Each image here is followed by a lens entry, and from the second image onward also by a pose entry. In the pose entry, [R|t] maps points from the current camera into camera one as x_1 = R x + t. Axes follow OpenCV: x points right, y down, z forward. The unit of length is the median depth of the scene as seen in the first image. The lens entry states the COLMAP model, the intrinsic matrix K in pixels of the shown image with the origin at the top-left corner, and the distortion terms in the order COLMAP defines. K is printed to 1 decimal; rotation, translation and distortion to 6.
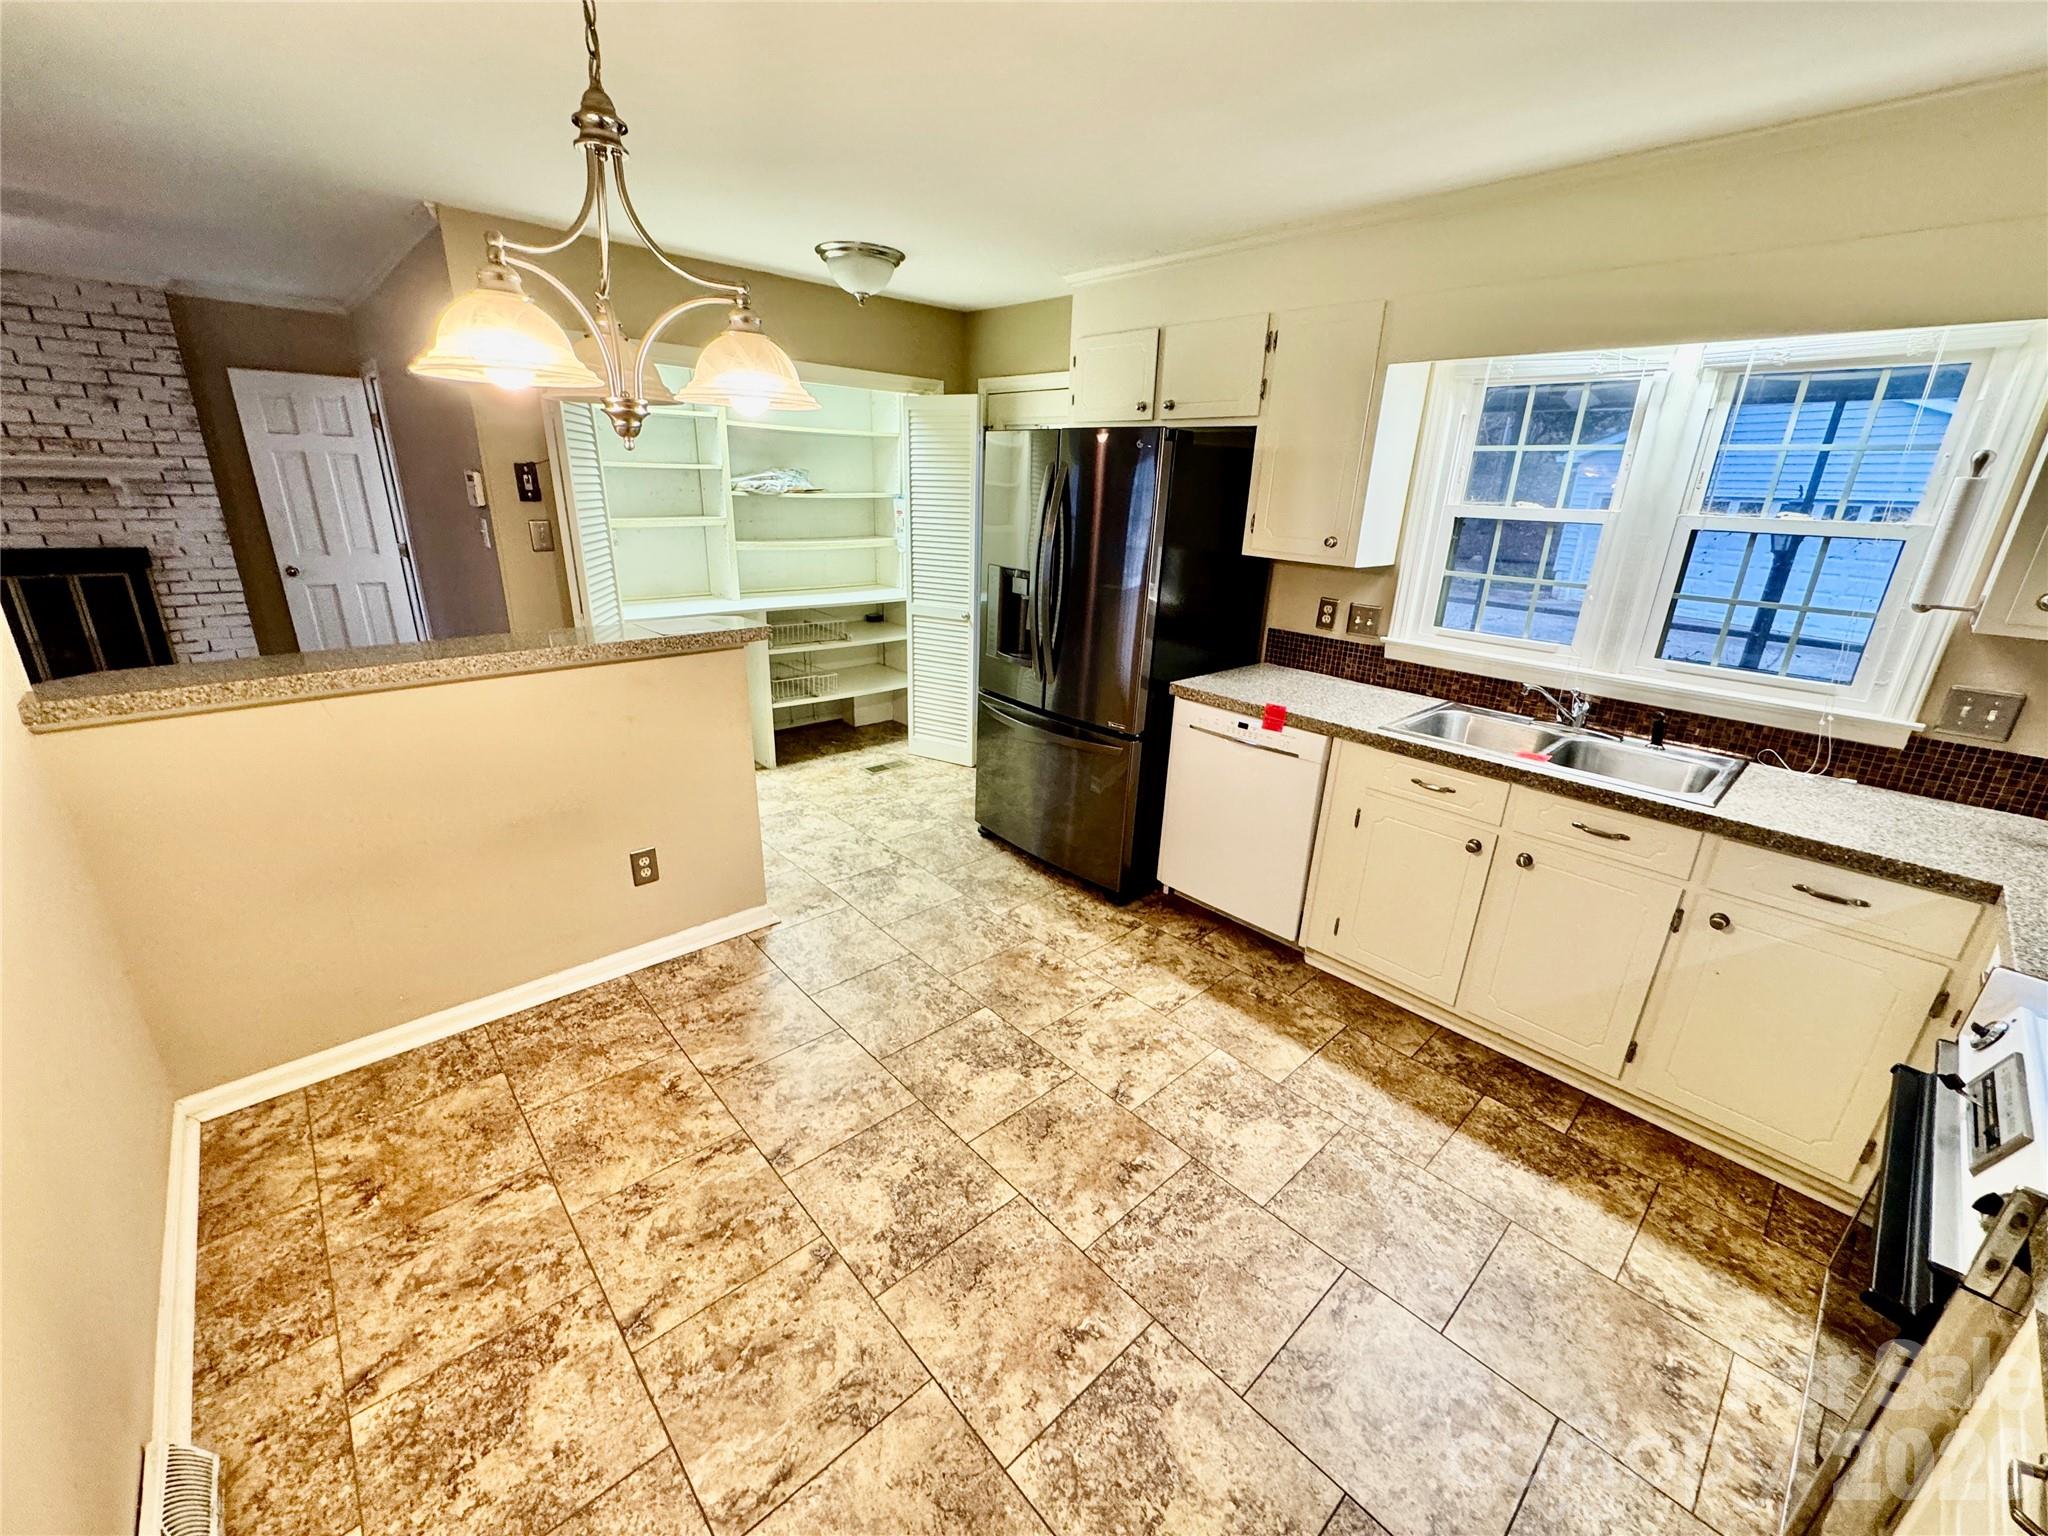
lens RADIAL K [[818.5, 0, 1019.0], [0, 818.5, 768.0], [0, 0, 1]] dist [-0.002838, -0.000694]
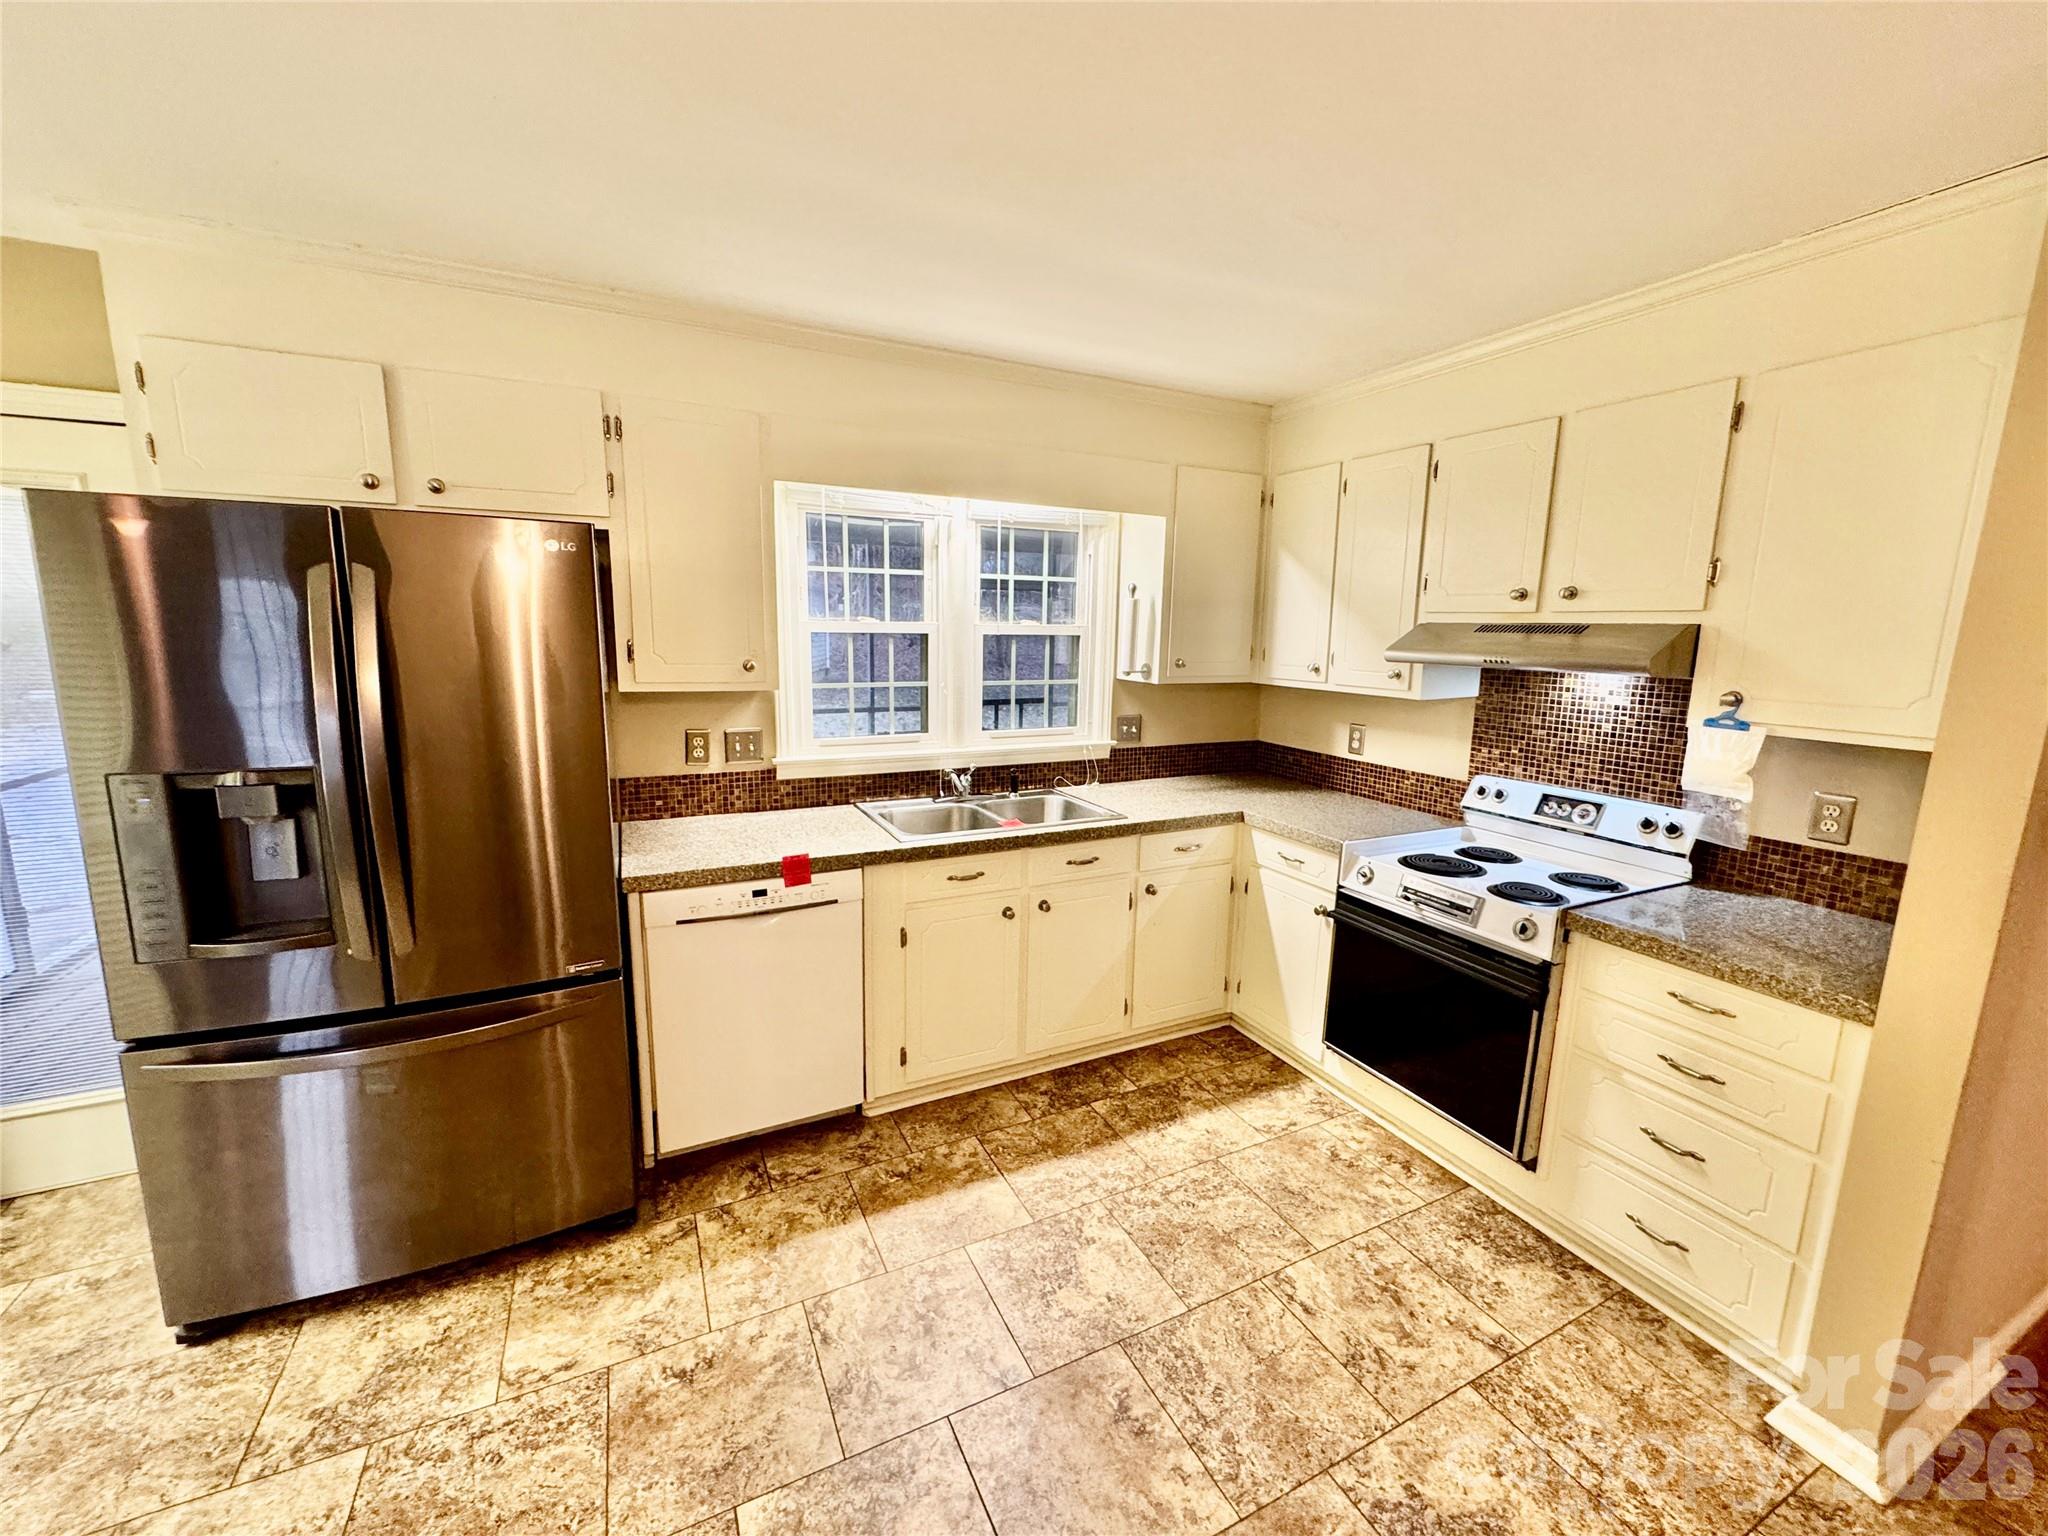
lens RADIAL K [[818.5, 0, 1022.6], [0, 818.5, 763.2], [0, 0, 1]] dist [-0.002838, -0.000694]
pose [[0.276735, -0.190686, 0.941837, -0.403970], [0.308427, 0.945883, 0.100881, -0.181448], [-0.910104, 0.262571, 0.320572, 0.493523]]
